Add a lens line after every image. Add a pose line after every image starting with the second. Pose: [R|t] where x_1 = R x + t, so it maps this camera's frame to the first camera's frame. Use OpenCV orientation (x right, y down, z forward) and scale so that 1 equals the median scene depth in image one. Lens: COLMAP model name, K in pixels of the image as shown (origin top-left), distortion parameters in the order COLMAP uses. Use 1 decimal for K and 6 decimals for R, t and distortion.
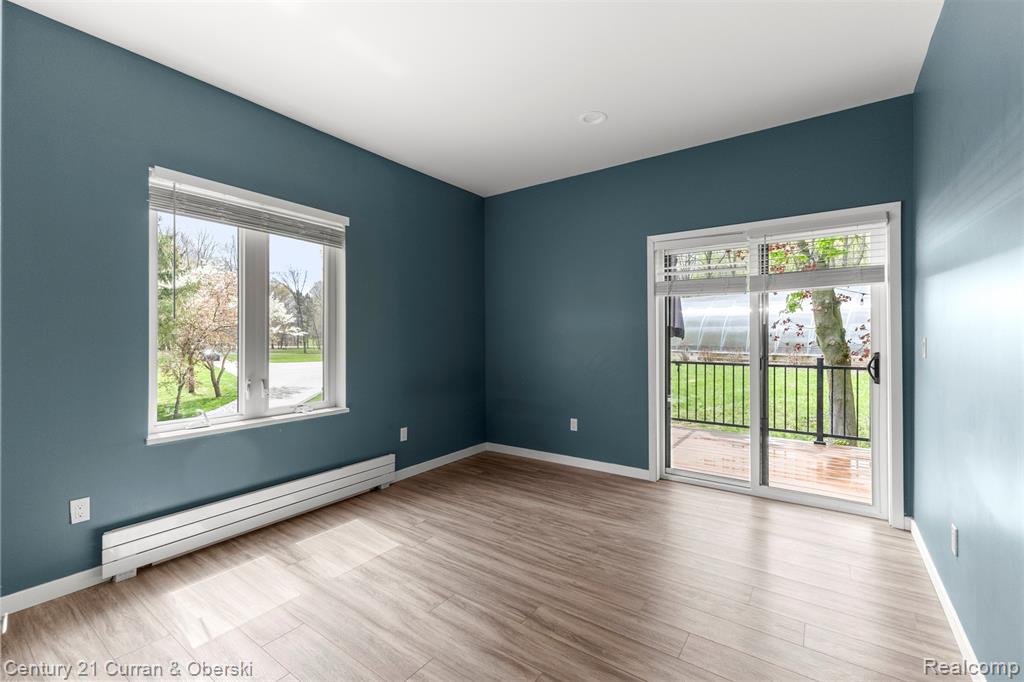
lens RADIAL K [[440.8, 0, 515.1], [0, 440.8, 341.2], [0, 0, 1]] dist [0.016683, 0.000080]
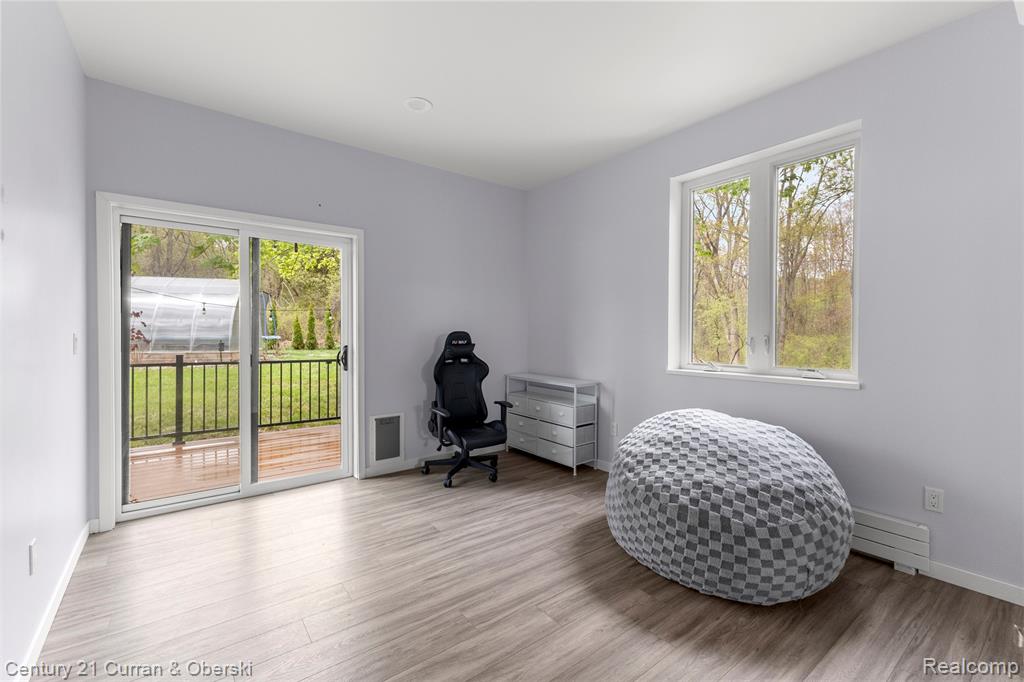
lens RADIAL K [[440.8, 0, 515.1], [0, 440.8, 341.2], [0, 0, 1]] dist [0.016683, 0.000080]
pose [[0.292757, -0.014740, 0.956073, -0.208353], [0.006630, 0.999888, 0.013385, -0.001604], [-0.956164, 0.002421, 0.292822, 0.154267]]
